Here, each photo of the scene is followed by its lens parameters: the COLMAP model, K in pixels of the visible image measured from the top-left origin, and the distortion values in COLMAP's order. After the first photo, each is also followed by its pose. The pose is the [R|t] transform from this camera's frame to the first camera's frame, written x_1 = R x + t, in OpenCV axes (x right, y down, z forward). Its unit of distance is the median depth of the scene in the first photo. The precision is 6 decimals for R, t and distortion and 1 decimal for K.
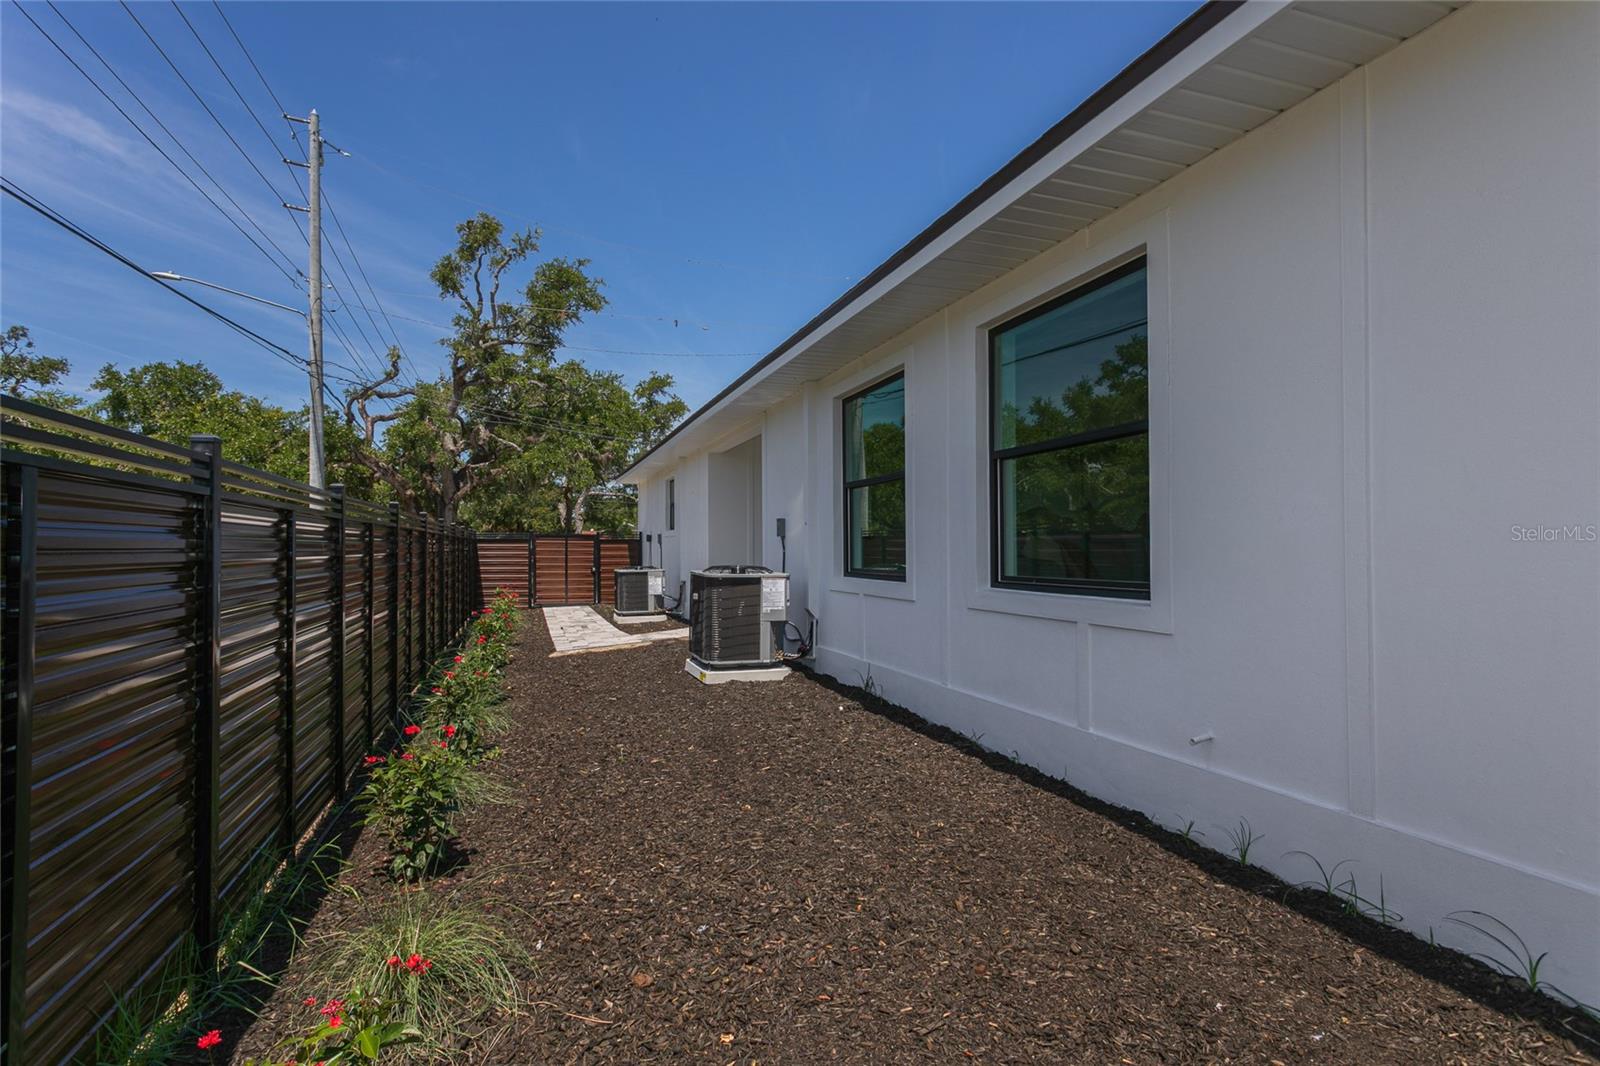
lens RADIAL K [[753.7, 0, 791.9], [0, 753.7, 541.7], [0, 0, 1]] dist [-0.000310, 0.005563]
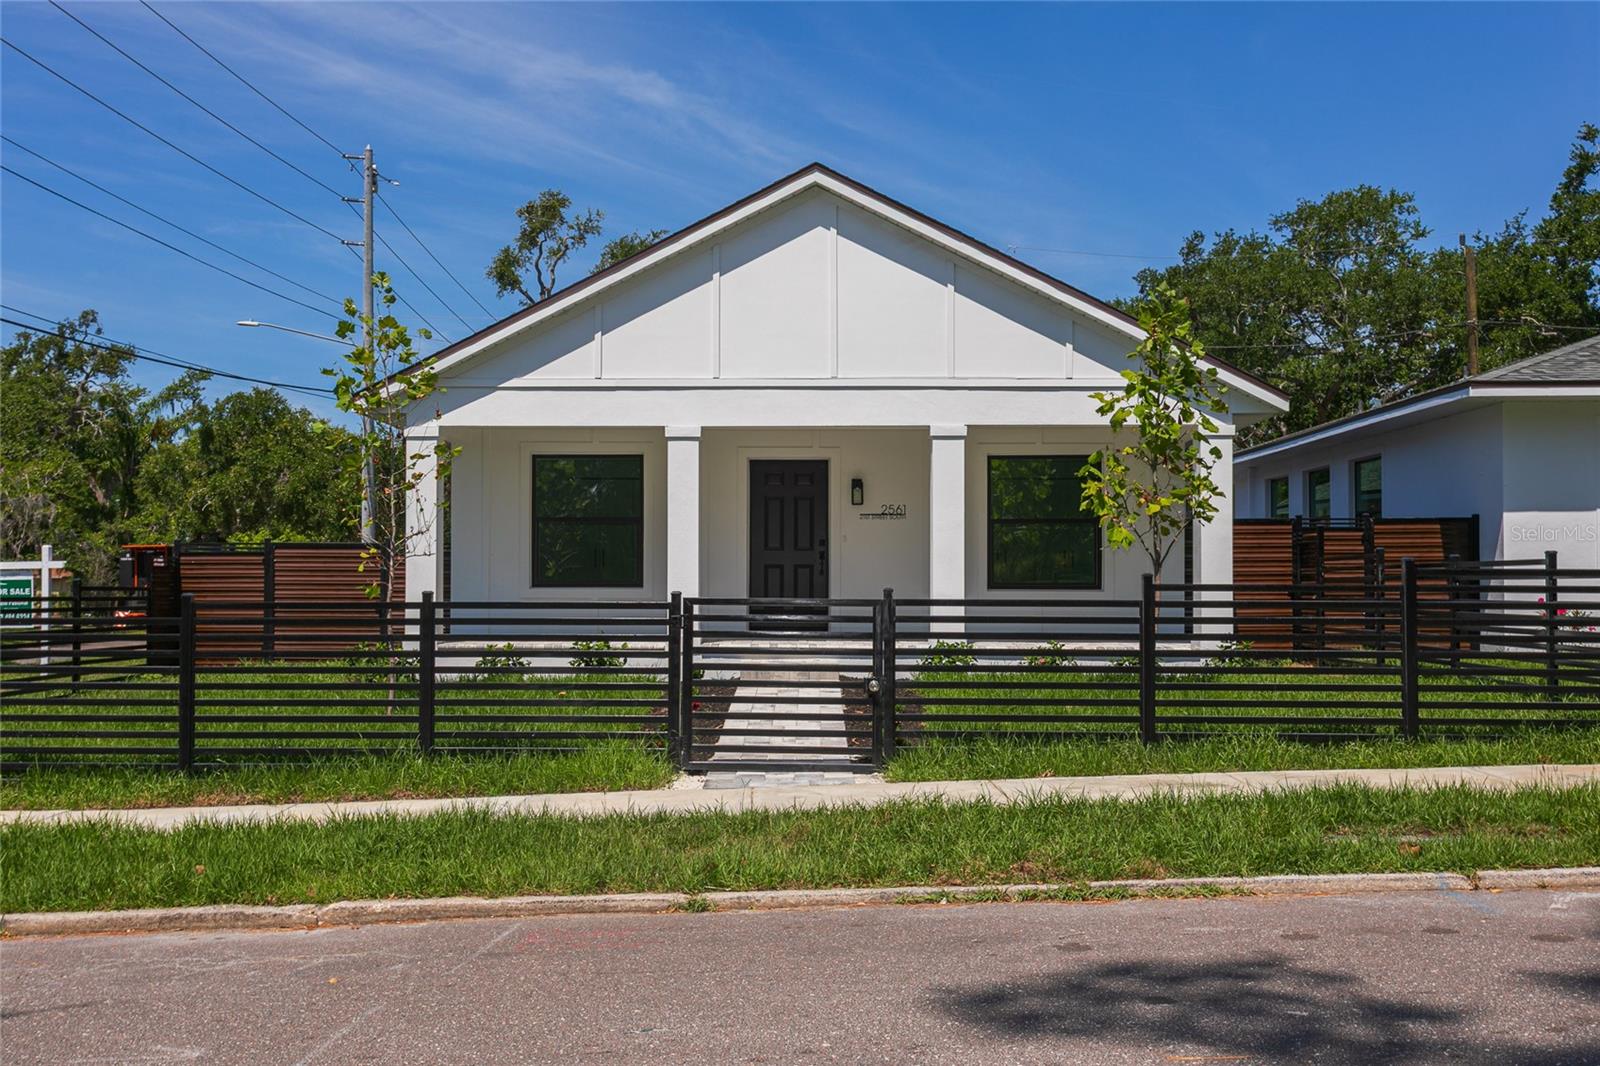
lens RADIAL K [[1488.3, 0, 803.7], [0, 1488.3, 542.2], [0, 0, 1]] dist [0.032732, 0.000000]
pose [[0.948975, -0.006219, -0.315291, 0.416030], [-0.000034, 0.999803, -0.019824, 0.003034], [0.315352, 0.018823, 0.948788, -0.535286]]
